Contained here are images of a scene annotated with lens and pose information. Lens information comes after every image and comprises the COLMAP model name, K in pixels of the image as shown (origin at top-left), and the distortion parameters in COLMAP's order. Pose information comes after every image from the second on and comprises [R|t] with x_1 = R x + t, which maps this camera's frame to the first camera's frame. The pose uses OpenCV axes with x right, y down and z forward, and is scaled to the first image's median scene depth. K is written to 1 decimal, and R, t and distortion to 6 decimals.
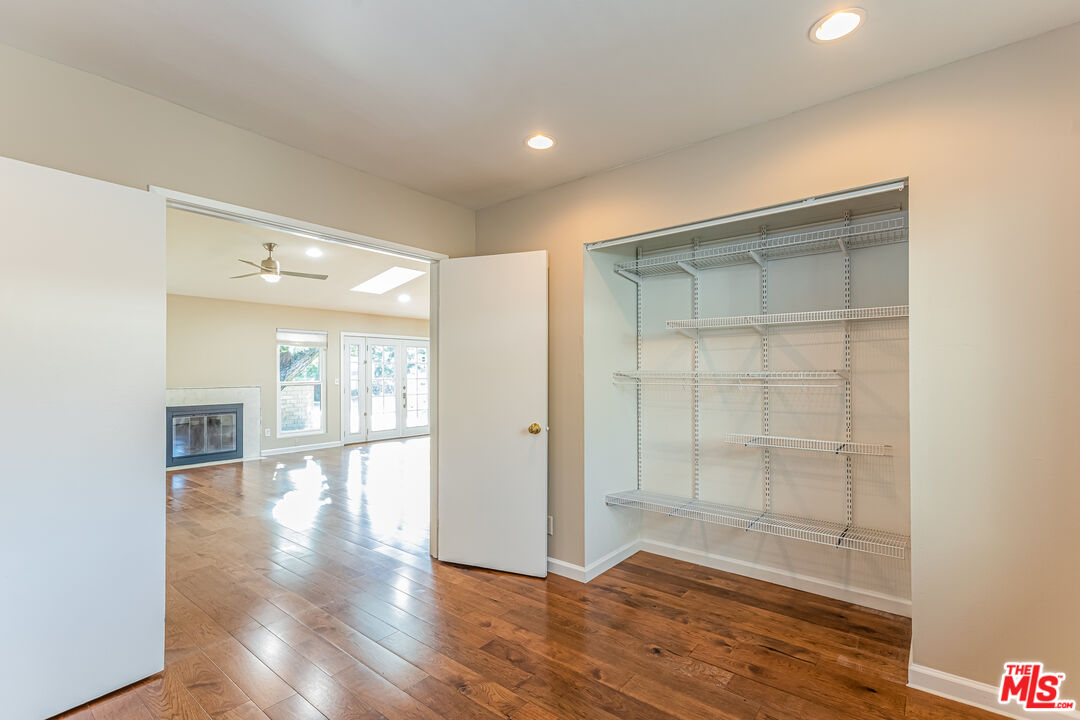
lens RADIAL K [[490.0, 0, 547.1], [0, 490.0, 366.8], [0, 0, 1]] dist [0.016440, -0.000114]
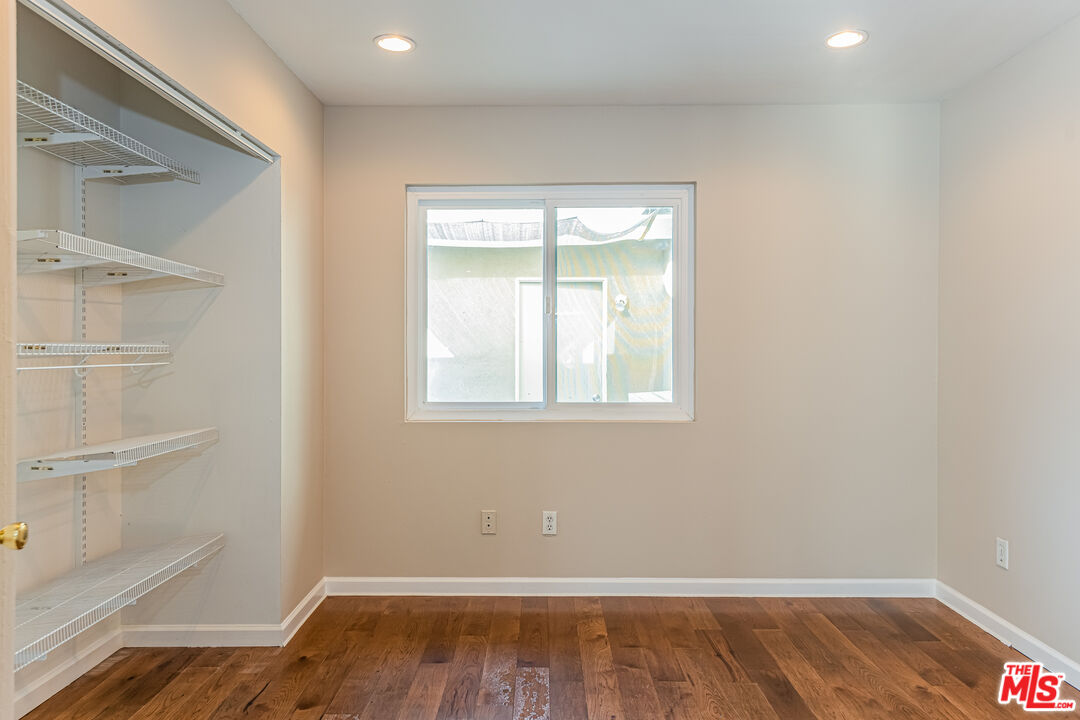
lens RADIAL K [[822.9, 0, 540.7], [0, 822.9, 360.7], [0, 0, 1]] dist [0.004175, 0.001054]
pose [[-0.616725, -0.004507, 0.787166, -0.649904], [0.000544, 0.999981, 0.006152, 0.020982], [-0.787179, 0.004223, -0.616710, 1.106317]]
